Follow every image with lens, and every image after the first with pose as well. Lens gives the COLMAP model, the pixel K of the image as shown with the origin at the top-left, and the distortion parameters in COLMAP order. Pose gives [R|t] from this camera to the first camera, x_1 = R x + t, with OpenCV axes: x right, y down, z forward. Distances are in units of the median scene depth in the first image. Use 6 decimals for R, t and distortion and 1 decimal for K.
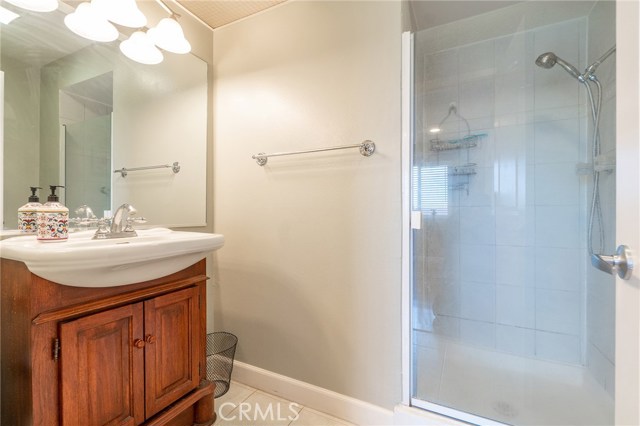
lens RADIAL K [[285.4, 0, 320.0], [0, 285.4, 213.0], [0, 0, 1]] dist [0.000186, 0.000142]
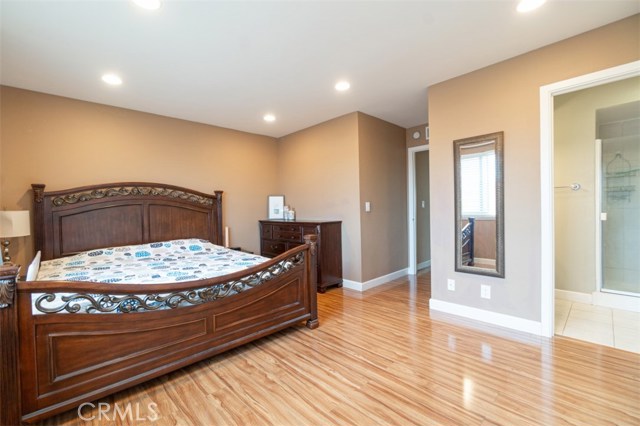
lens RADIAL K [[285.4, 0, 320.0], [0, 285.4, 213.0], [0, 0, 1]] dist [0.000186, 0.000142]
pose [[0.944468, -0.010914, -0.328422, -1.103753], [0.014704, 0.999851, 0.009057, -0.062188], [0.328274, -0.013383, 0.944488, -2.017689]]
